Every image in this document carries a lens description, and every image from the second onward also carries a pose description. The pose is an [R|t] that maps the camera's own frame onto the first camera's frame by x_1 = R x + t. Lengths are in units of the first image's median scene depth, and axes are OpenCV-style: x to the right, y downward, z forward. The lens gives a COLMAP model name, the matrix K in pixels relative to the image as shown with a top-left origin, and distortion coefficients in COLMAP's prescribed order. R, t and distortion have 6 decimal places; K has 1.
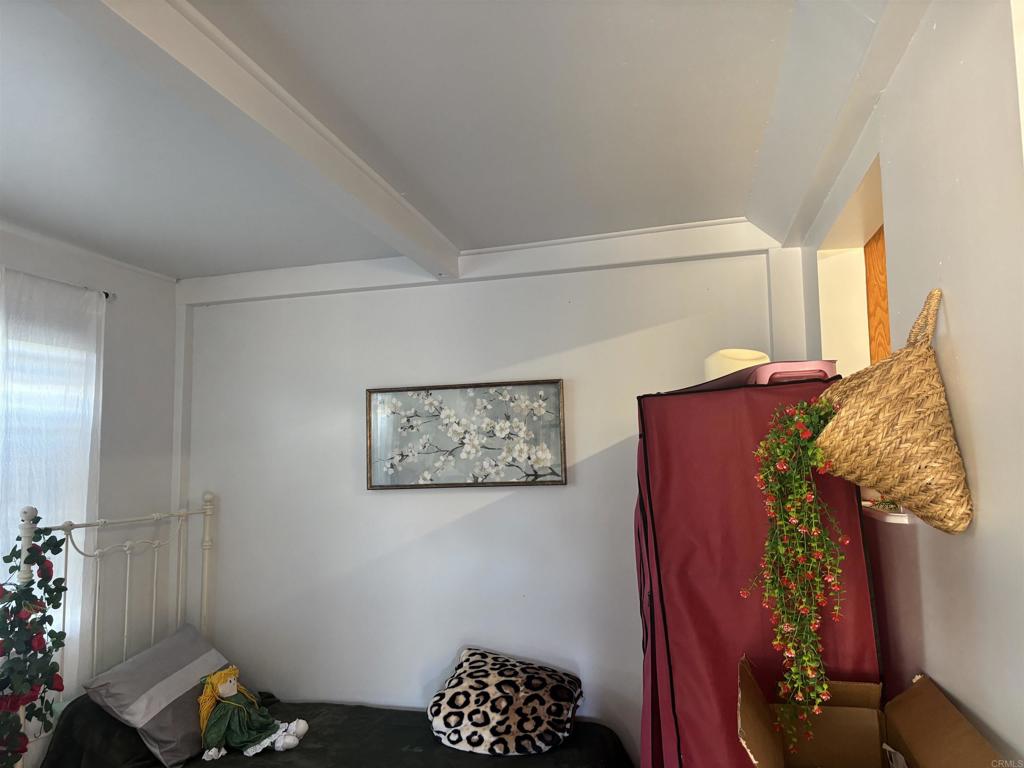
lens RADIAL K [[775.2, 0, 515.1], [0, 775.2, 381.6], [0, 0, 1]] dist [0.031657, -0.034099]
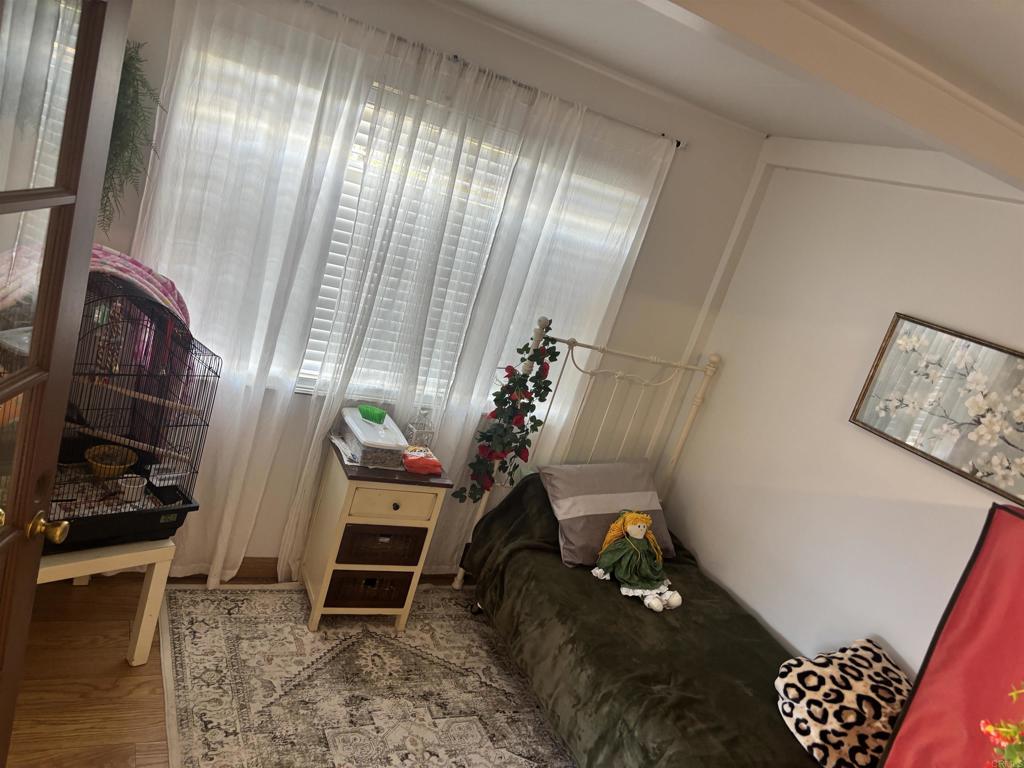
lens RADIAL K [[775.2, 0, 512.1], [0, 775.2, 380.5], [0, 0, 1]] dist [0.031657, -0.034099]
pose [[0.598867, 0.400852, -0.693307, 0.208499], [-0.231072, 0.915386, 0.329657, -0.125902], [0.766788, -0.037217, 0.640821, 0.171318]]
